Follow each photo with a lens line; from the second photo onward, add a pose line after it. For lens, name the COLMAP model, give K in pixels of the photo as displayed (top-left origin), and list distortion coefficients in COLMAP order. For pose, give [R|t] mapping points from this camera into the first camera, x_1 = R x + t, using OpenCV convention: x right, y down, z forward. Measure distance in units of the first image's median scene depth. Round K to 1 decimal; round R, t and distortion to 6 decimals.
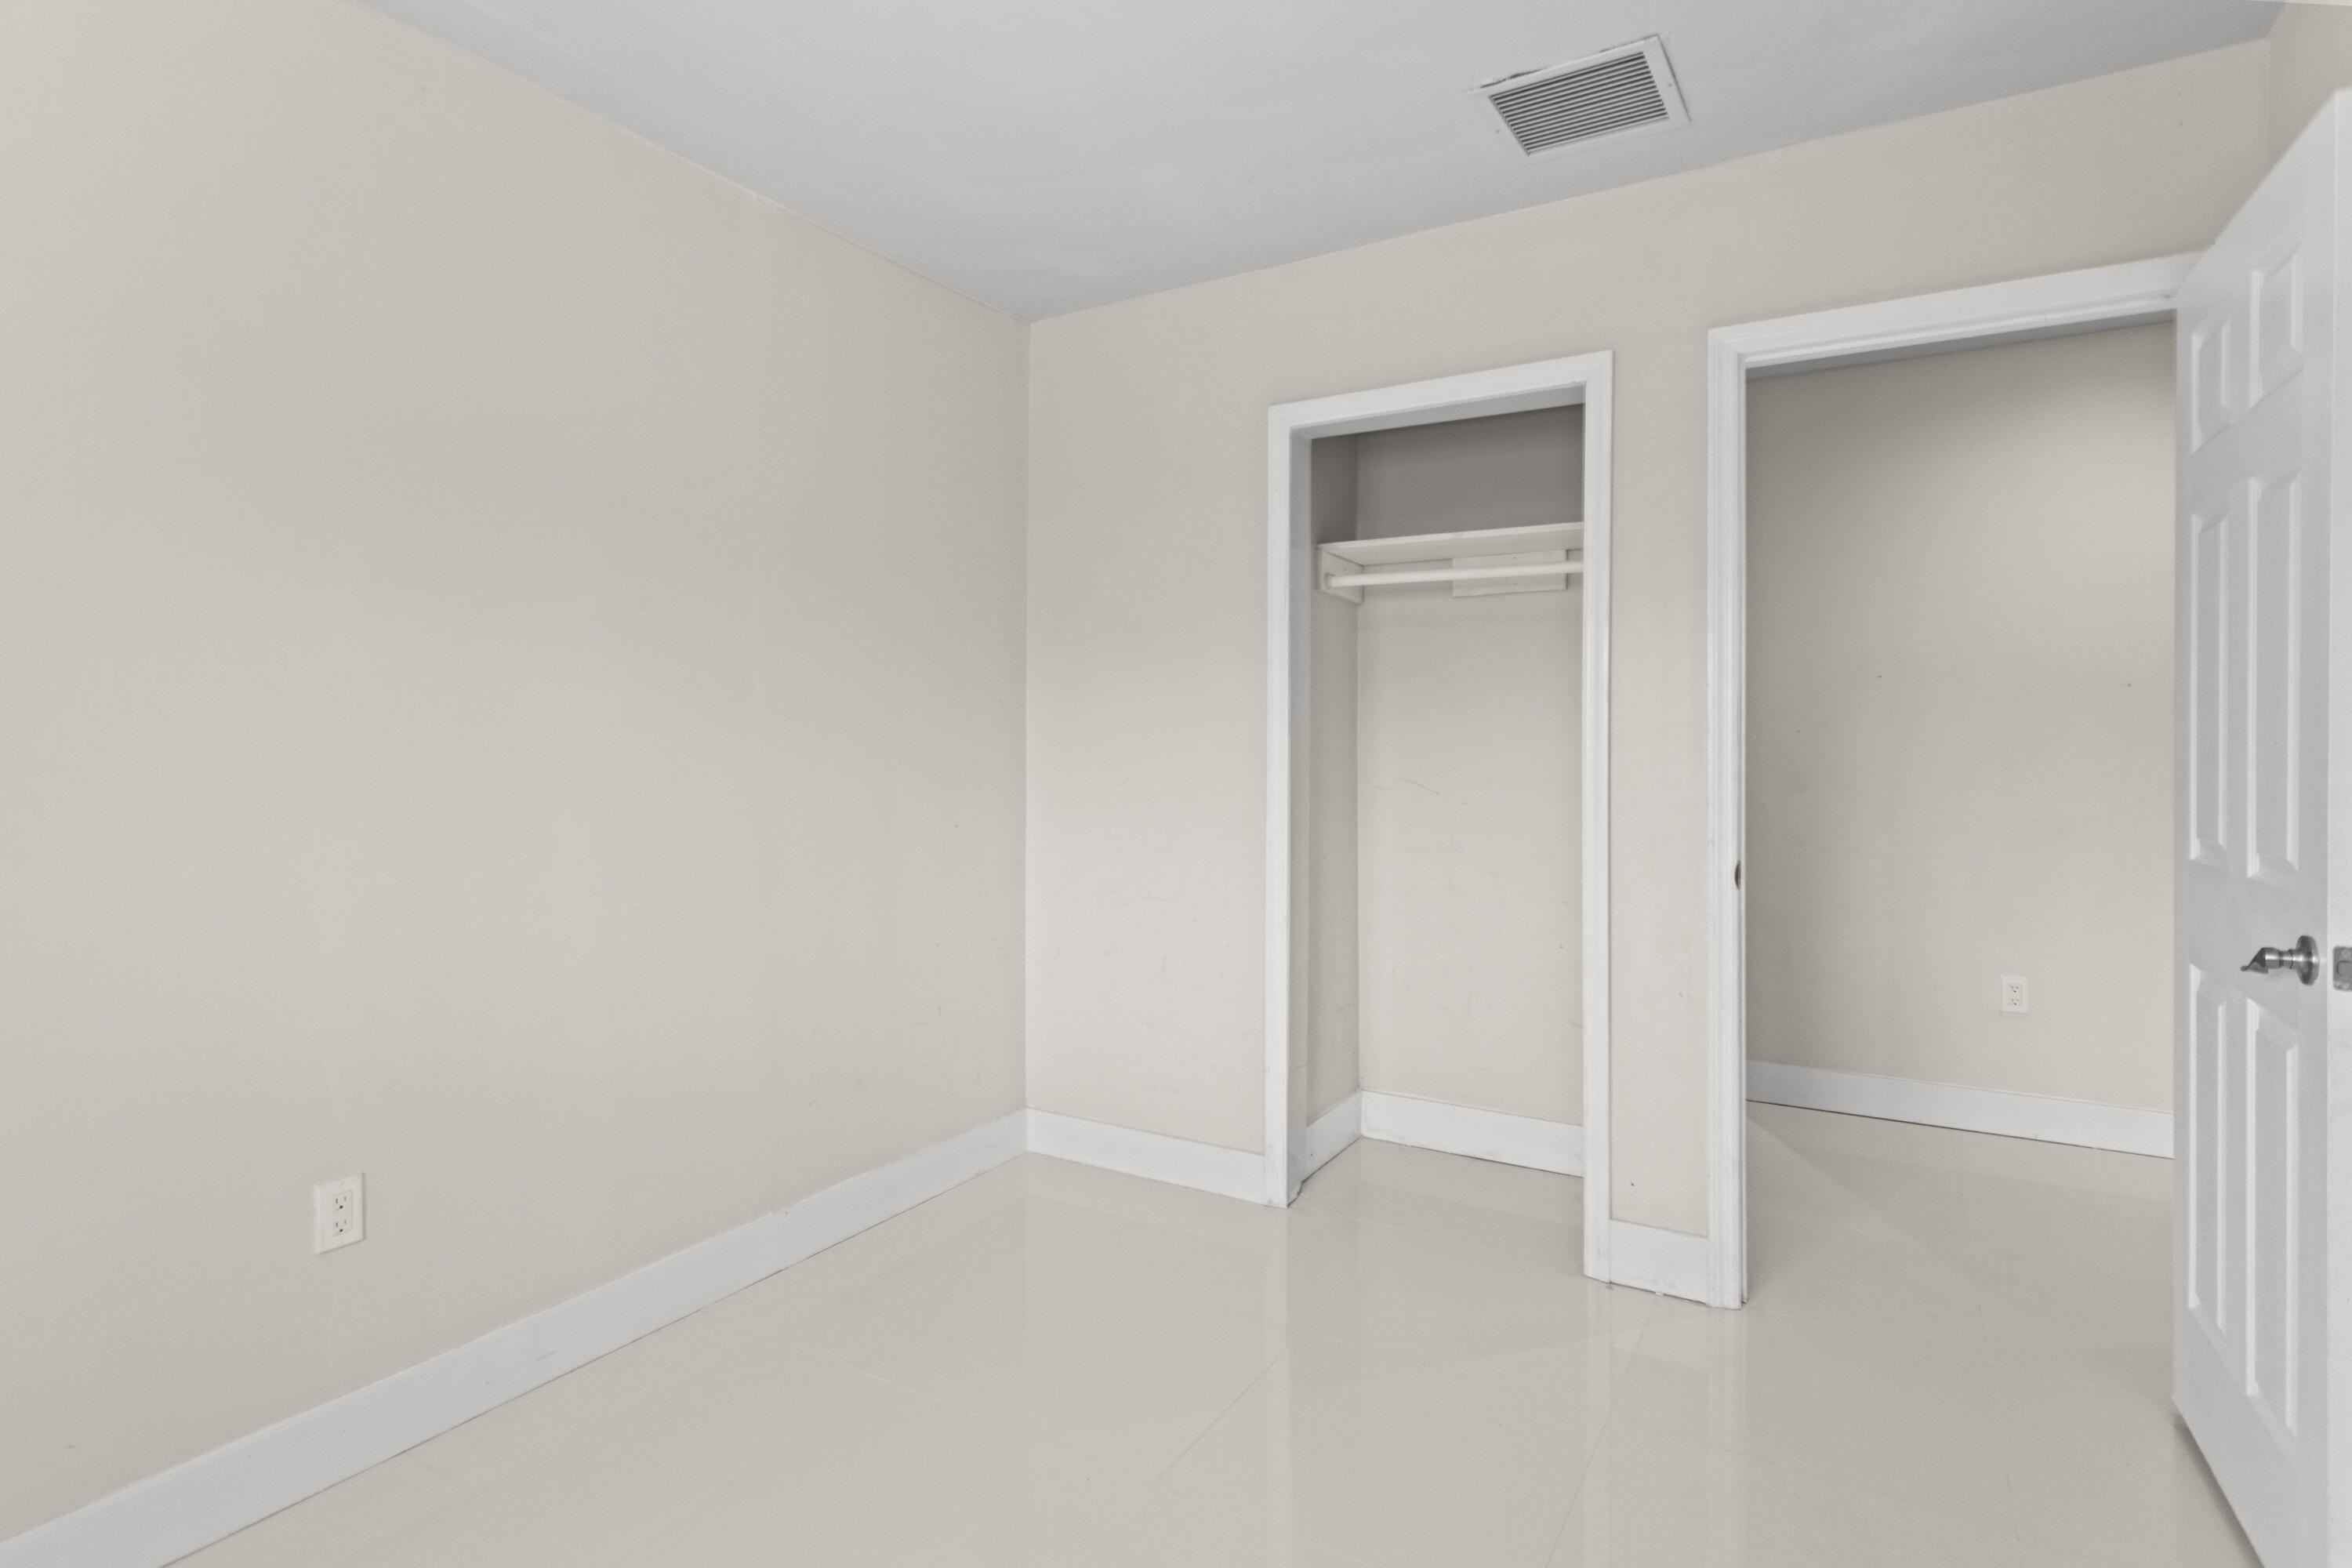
lens RADIAL K [[1189.6, 0, 1207.2], [0, 1189.6, 784.5], [0, 0, 1]] dist [0.002376, 0.000205]
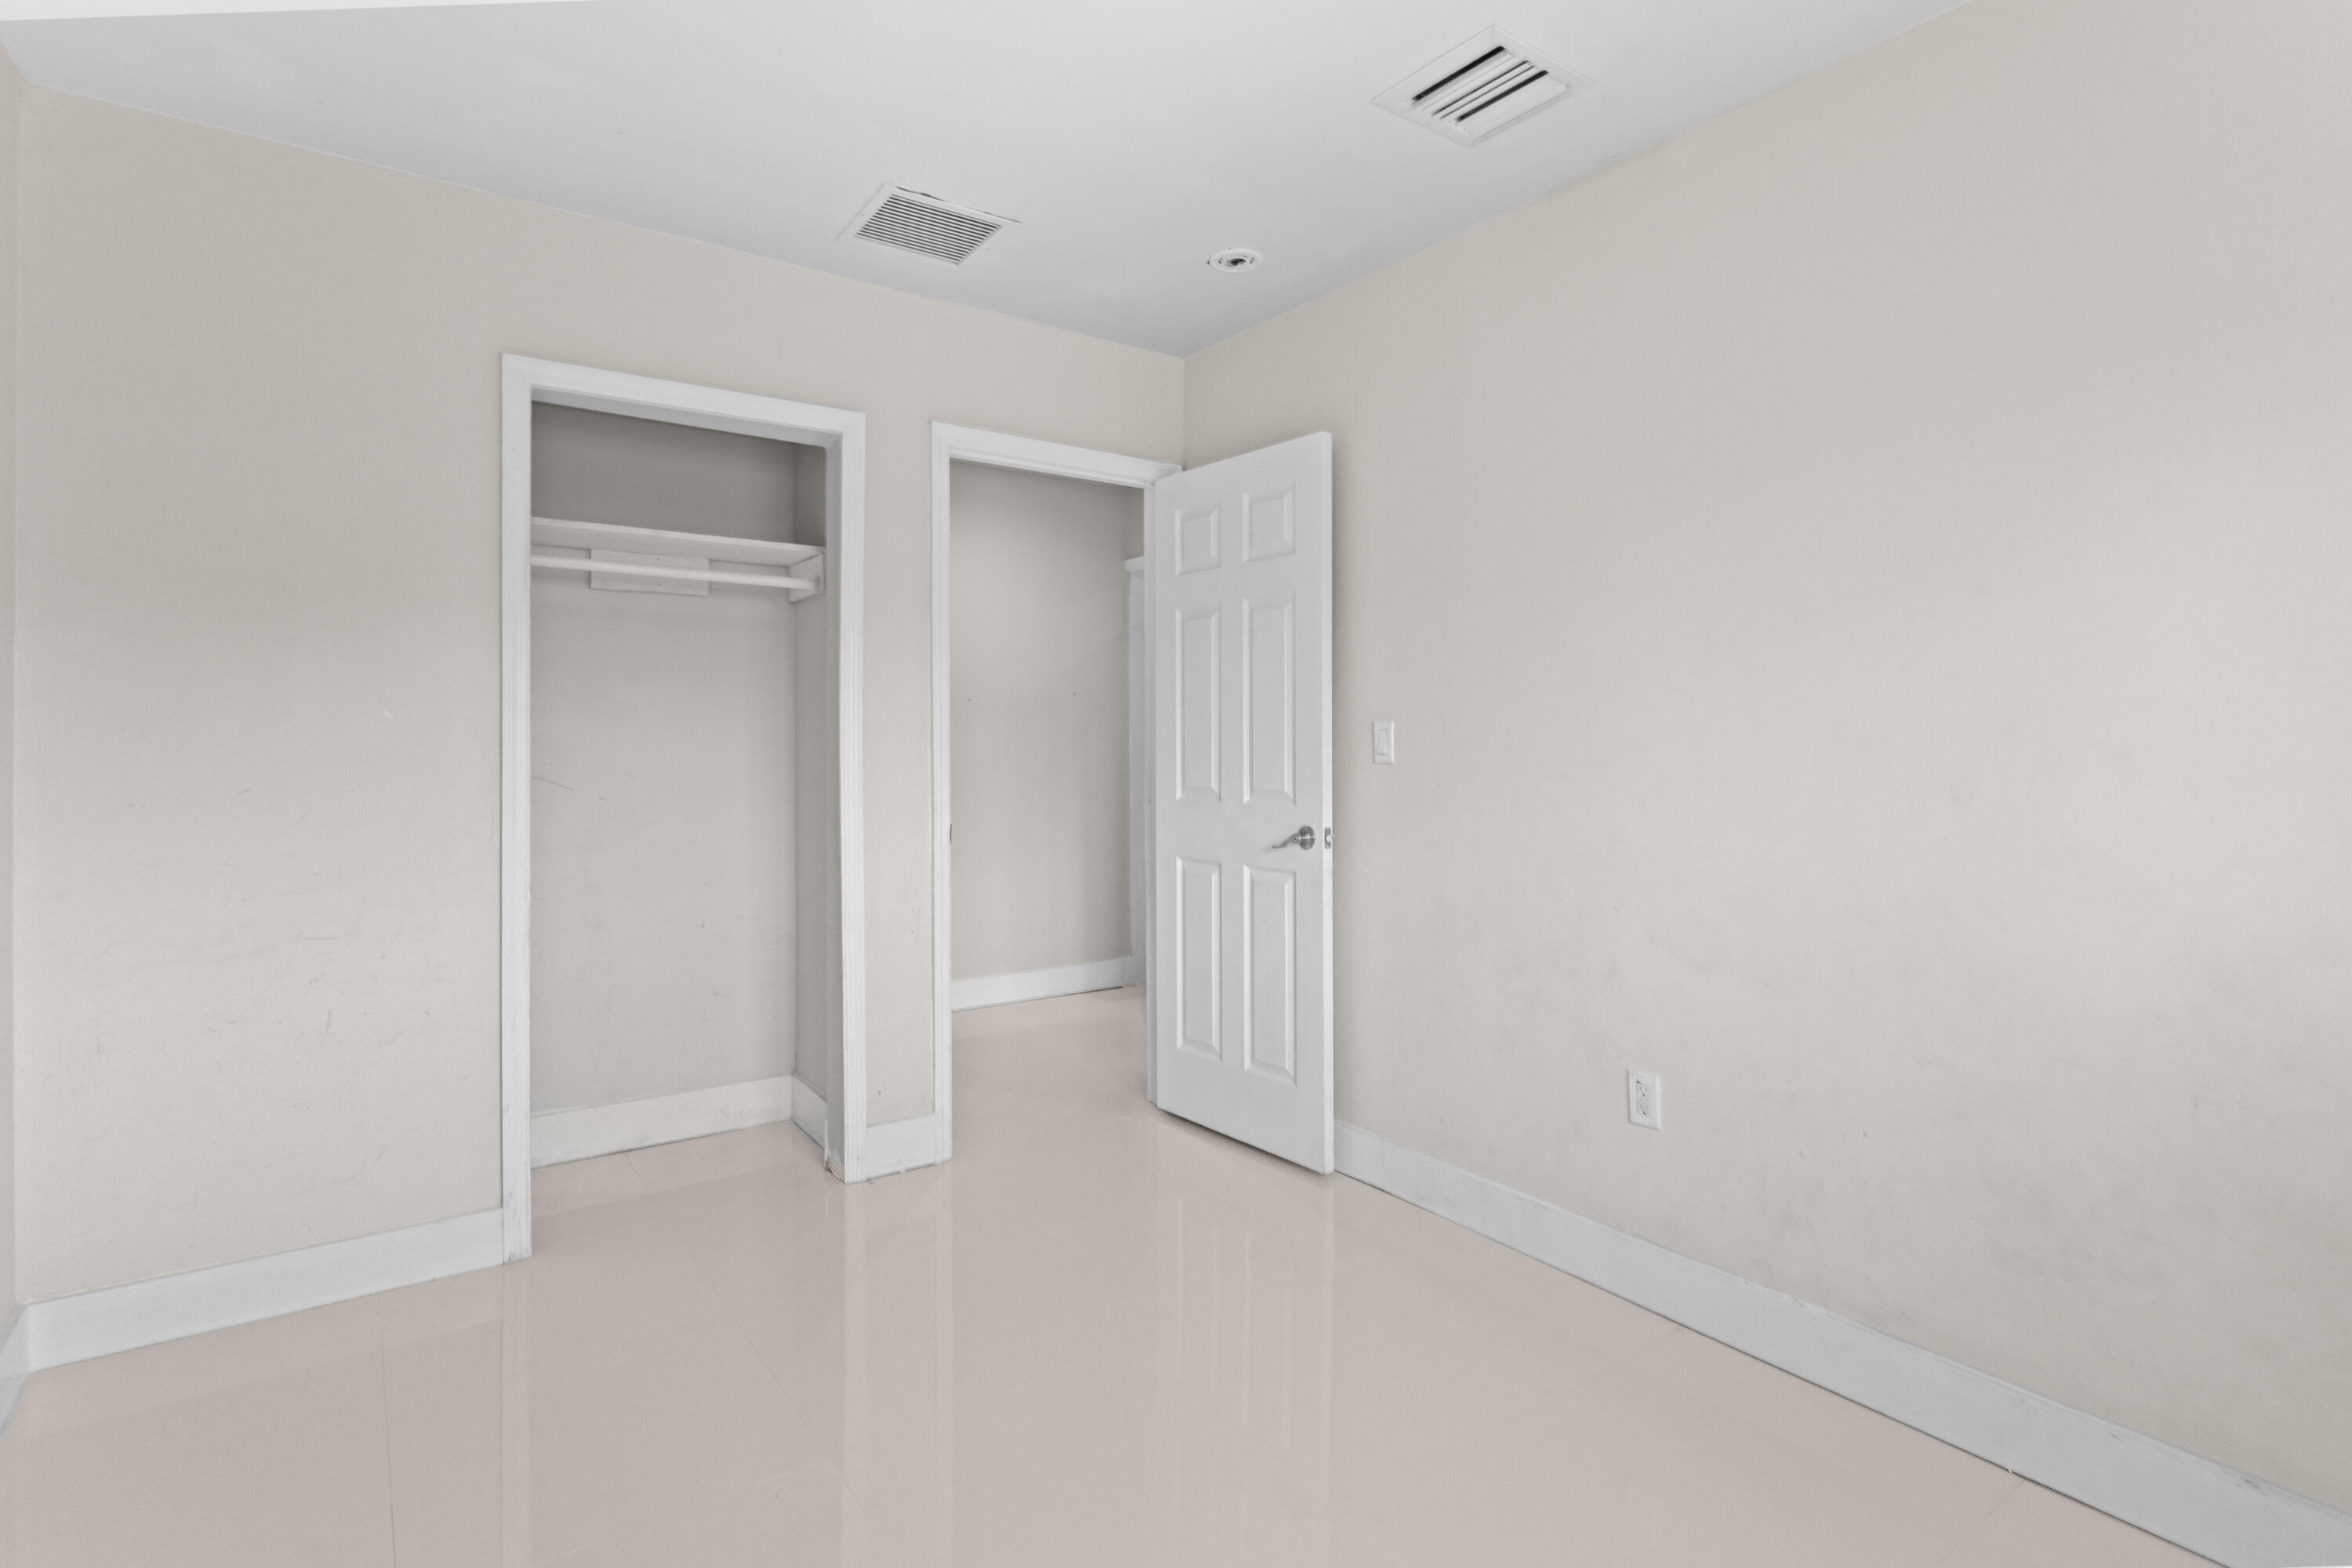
lens RADIAL K [[1154.5, 0, 1128.0], [0, 1154.5, 777.4], [0, 0, 1]] dist [0.004446, 0.000830]
pose [[0.408634, -0.027737, 0.912277, -0.549209], [0.036270, 0.999242, 0.014135, 0.001663], [-0.911977, 0.027312, 0.409330, 0.234996]]
